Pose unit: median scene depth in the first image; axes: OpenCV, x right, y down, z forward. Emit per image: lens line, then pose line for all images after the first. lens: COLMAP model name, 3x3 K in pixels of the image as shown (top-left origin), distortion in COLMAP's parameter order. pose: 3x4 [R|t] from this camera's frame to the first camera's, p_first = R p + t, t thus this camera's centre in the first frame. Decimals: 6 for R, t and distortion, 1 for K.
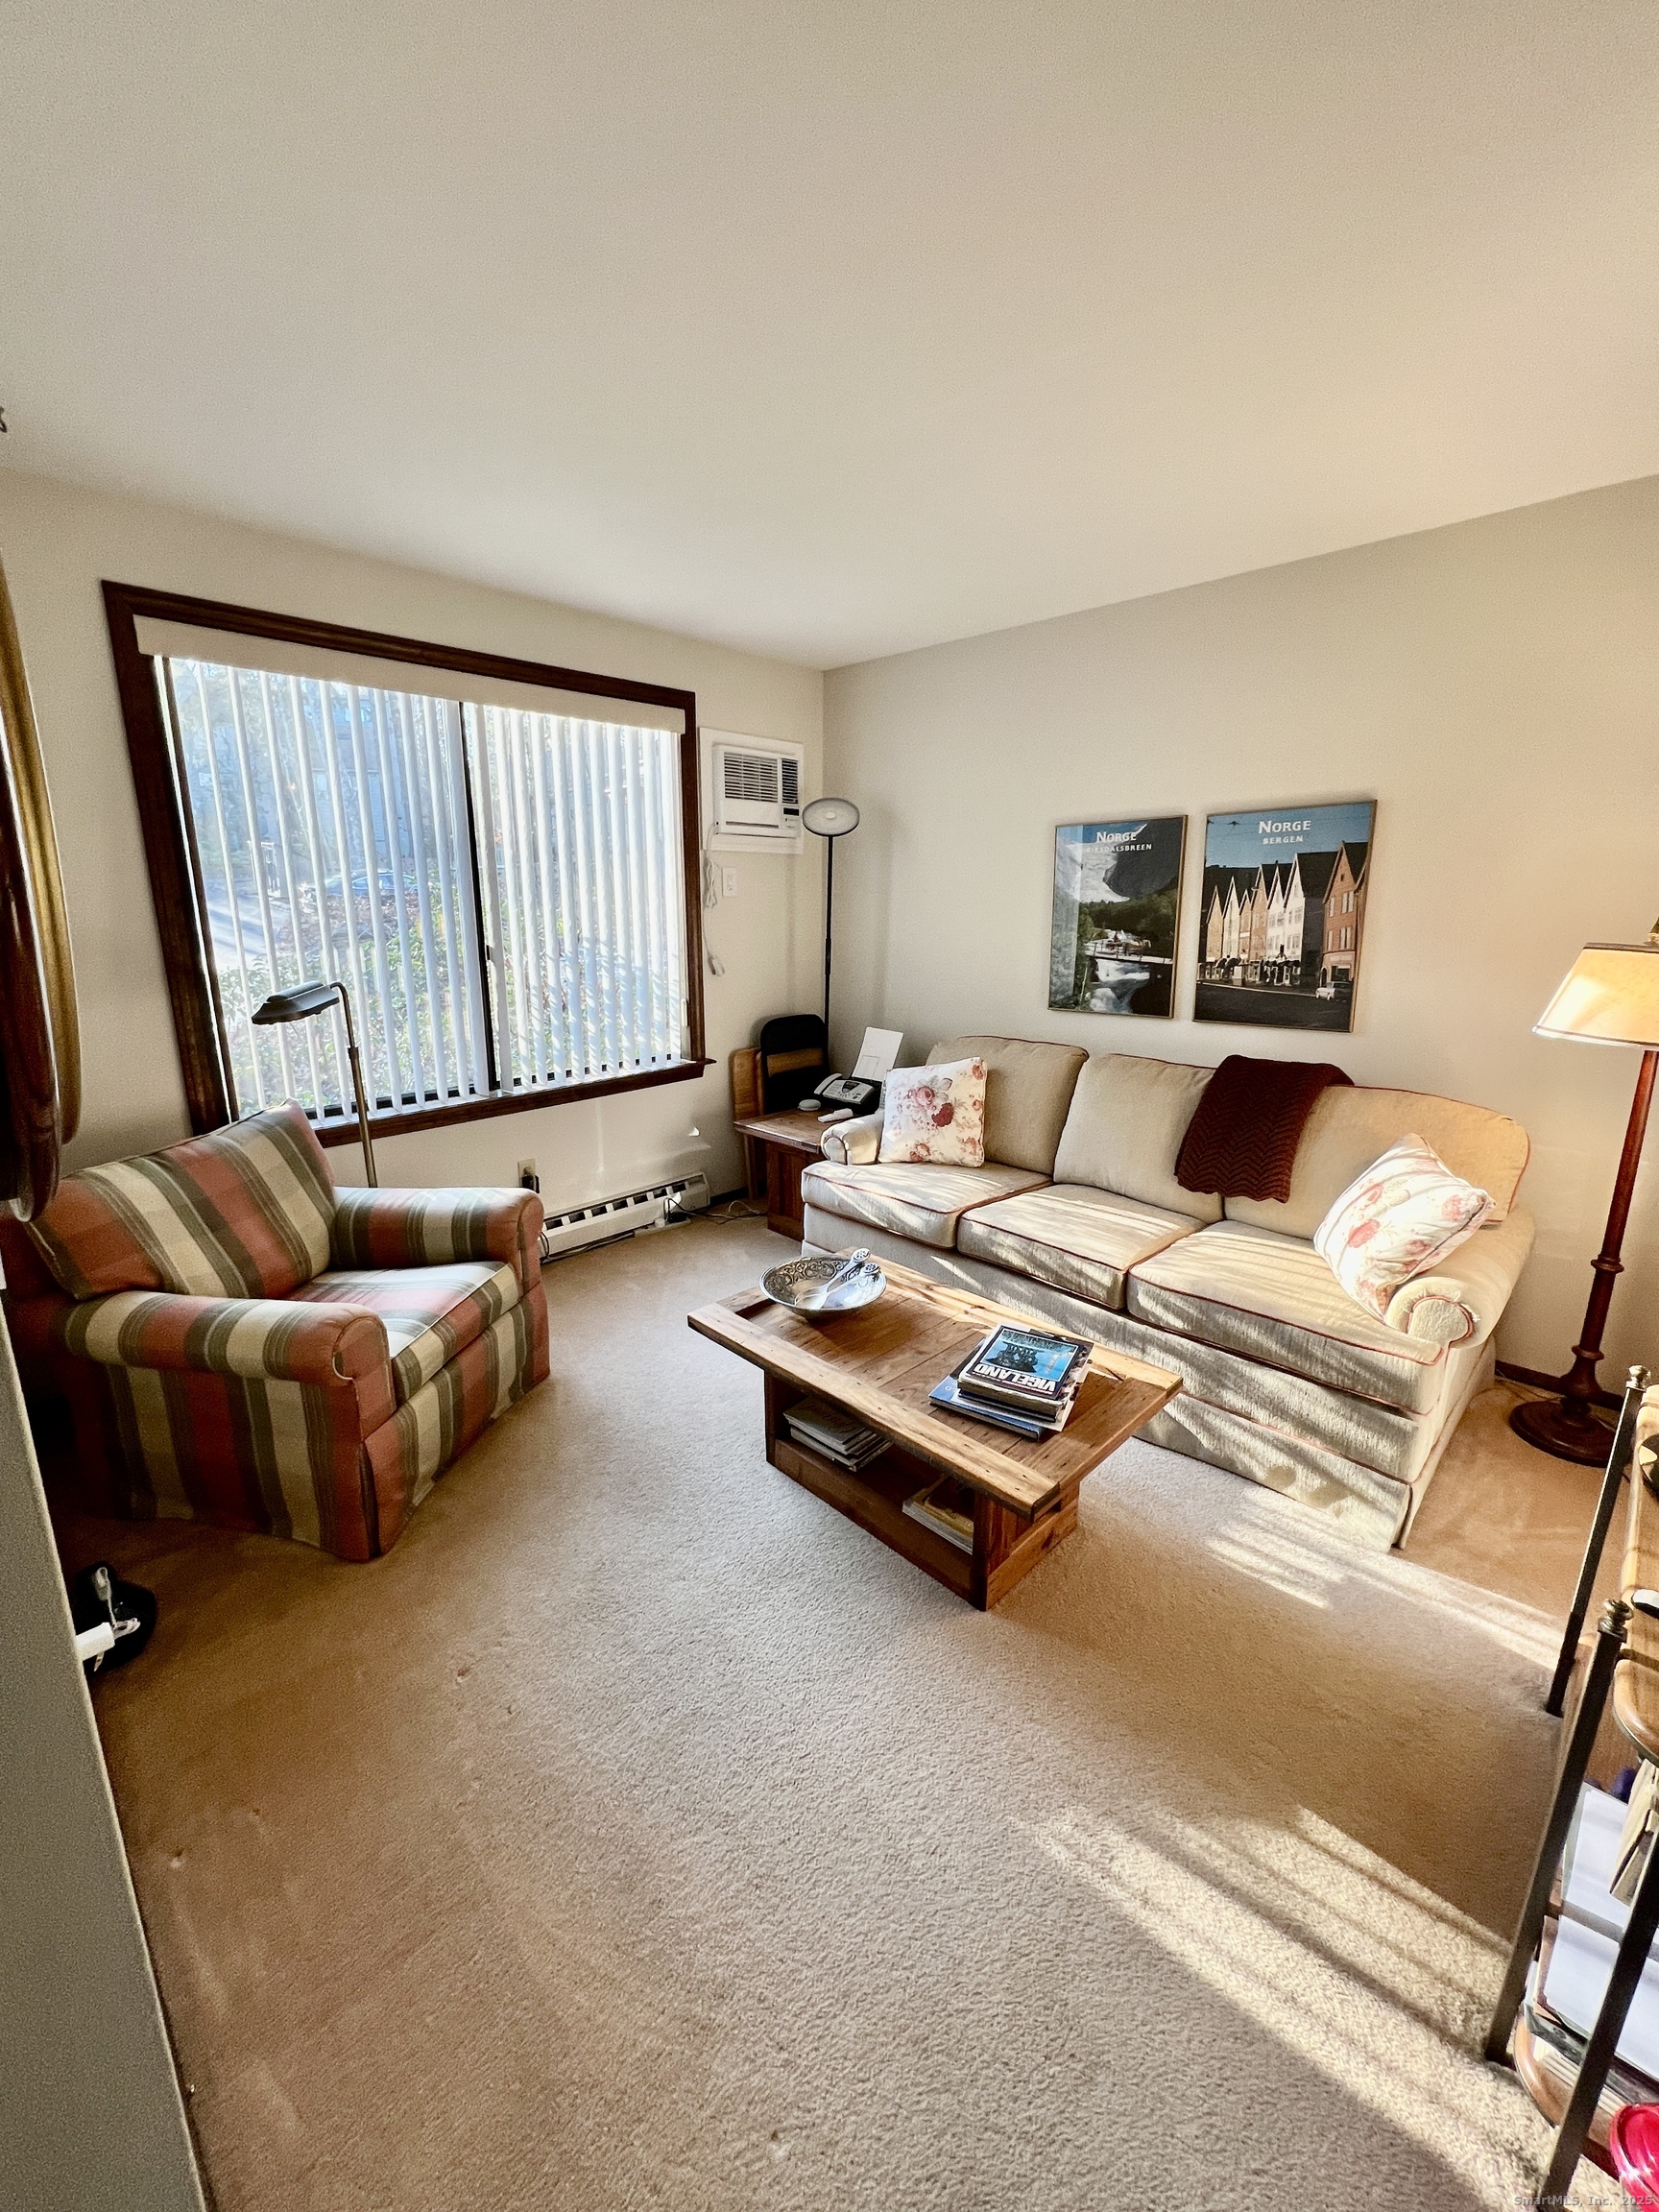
lens RADIAL K [[882.2, 0, 825.8], [0, 882.2, 1110.6], [0, 0, 1]] dist [-0.002561, -0.000239]
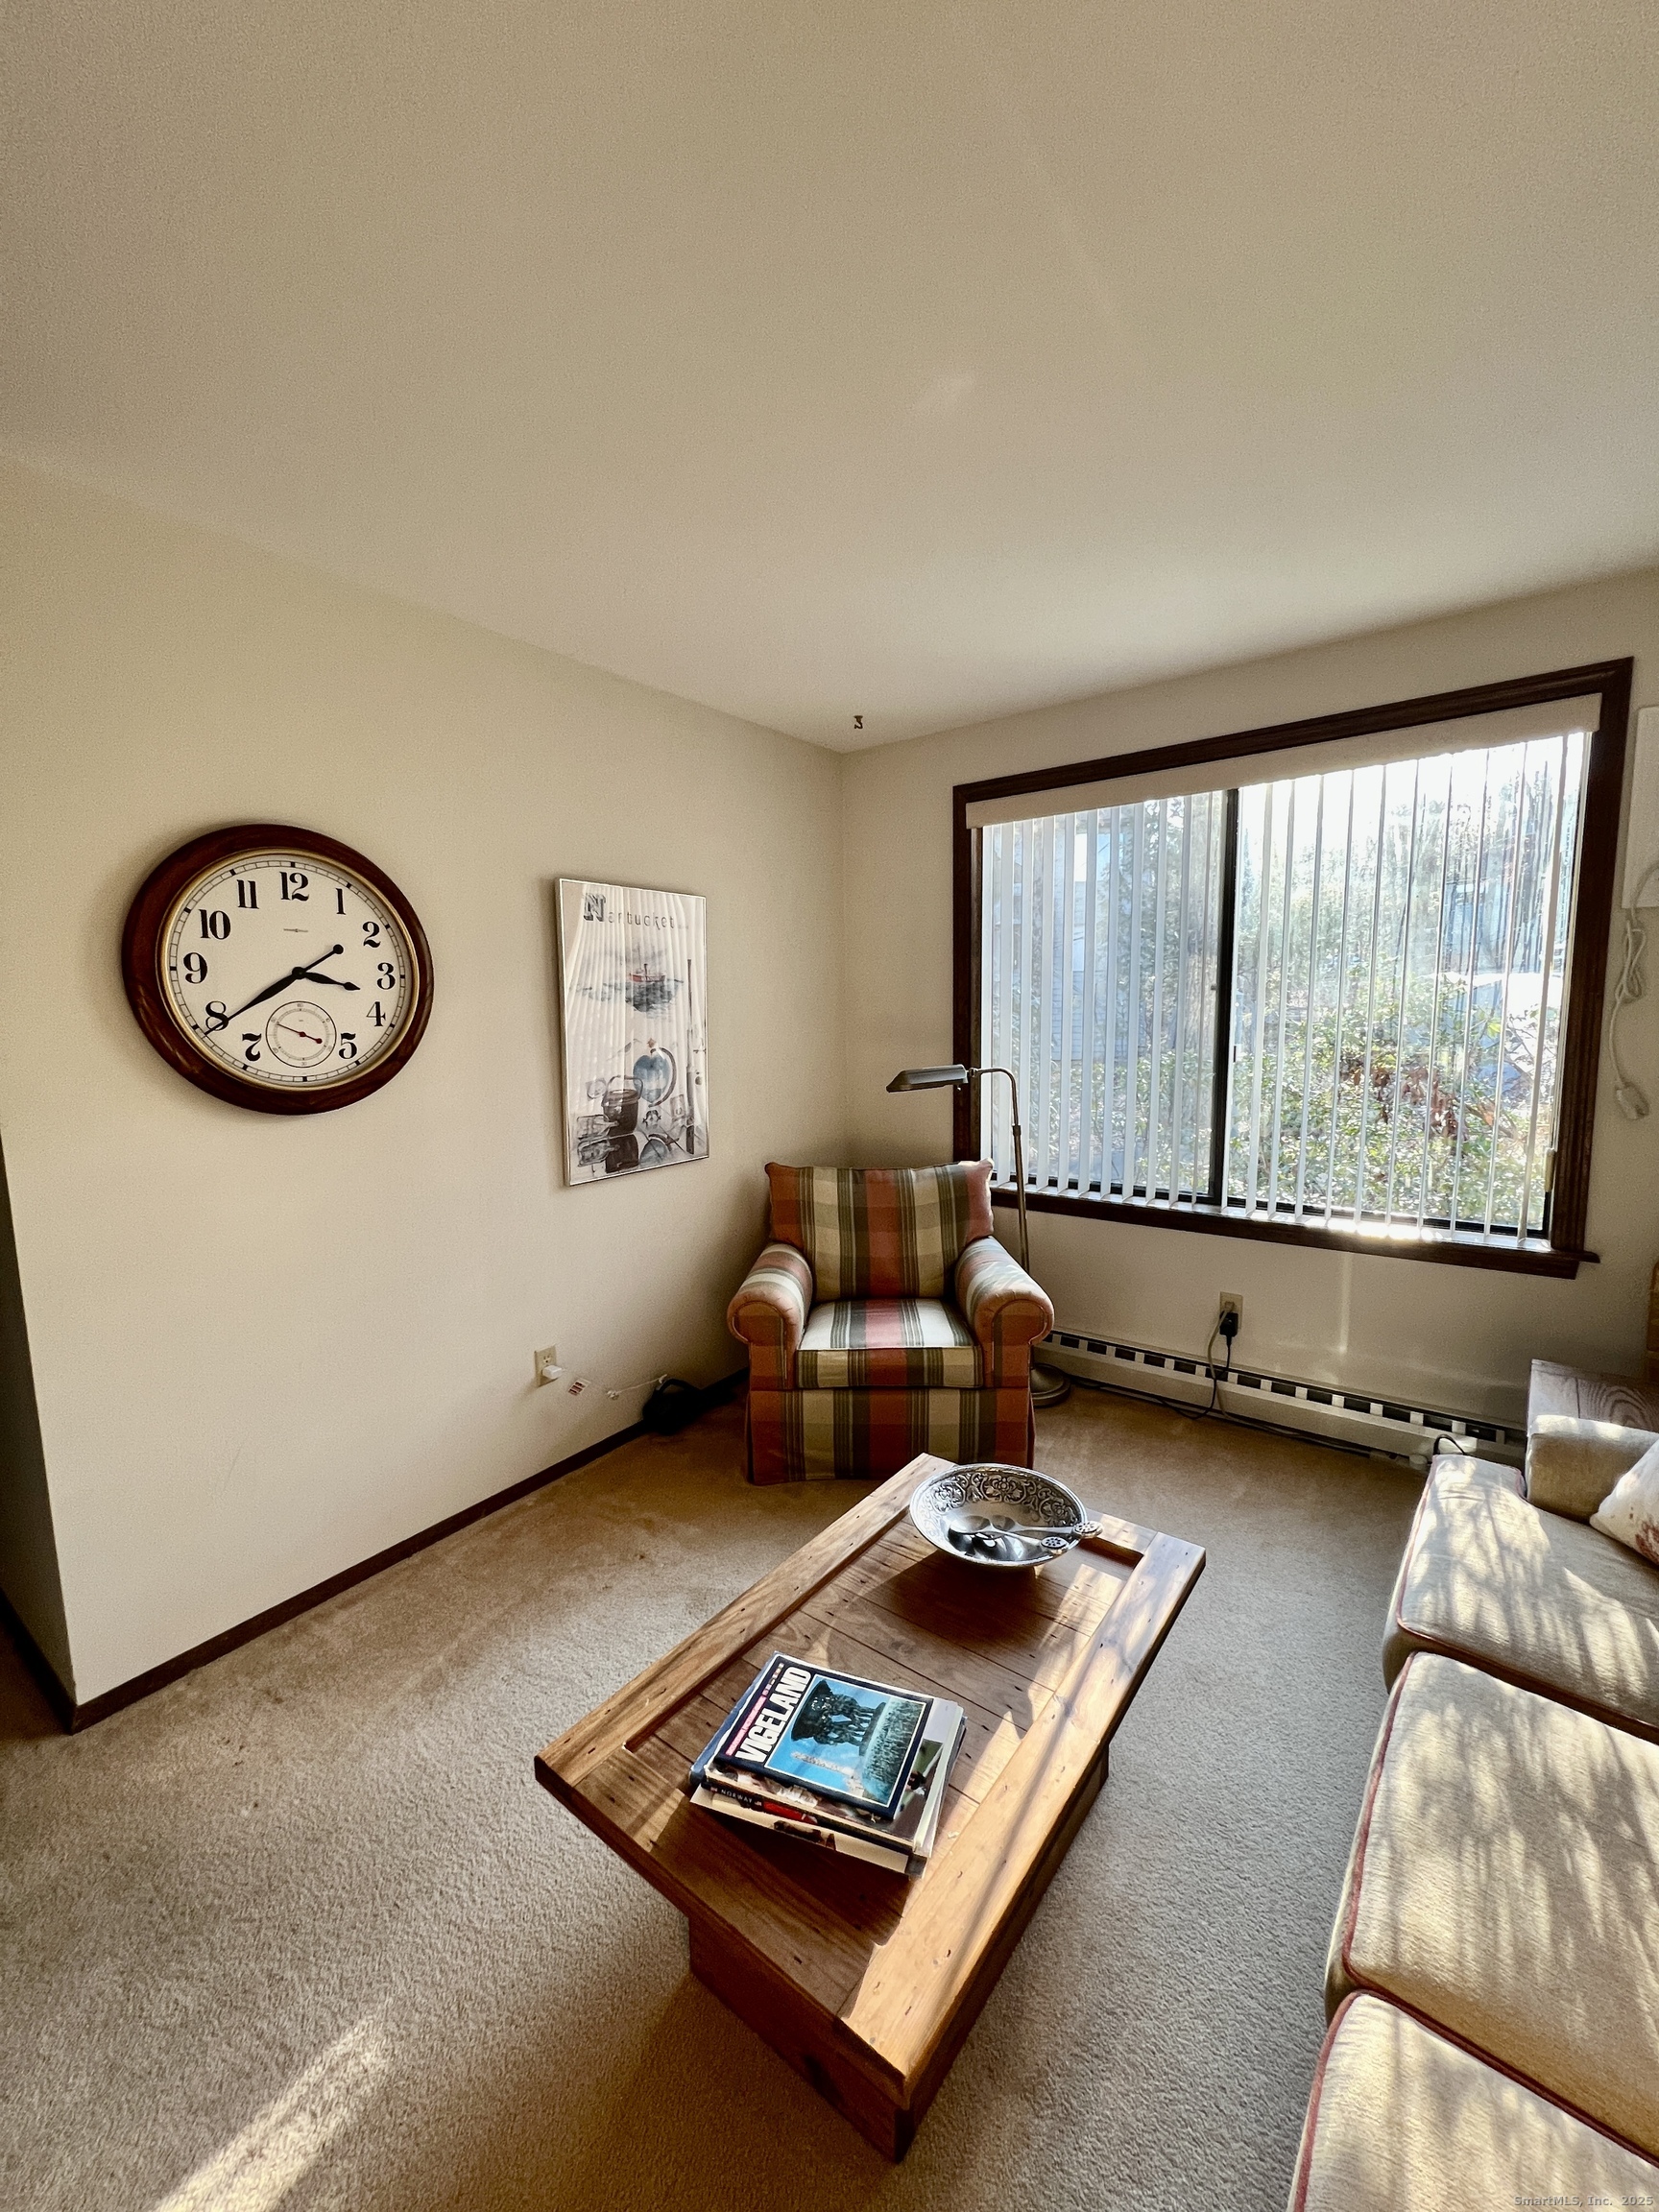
lens RADIAL K [[882.2, 0, 827.4], [0, 882.2, 1111.5], [0, 0, 1]] dist [-0.002561, -0.000239]
pose [[0.128580, 0.118147, -0.984636, 0.519932], [-0.217395, 0.972086, 0.088252, -0.127519], [0.967578, 0.202707, 0.150675, 0.542948]]
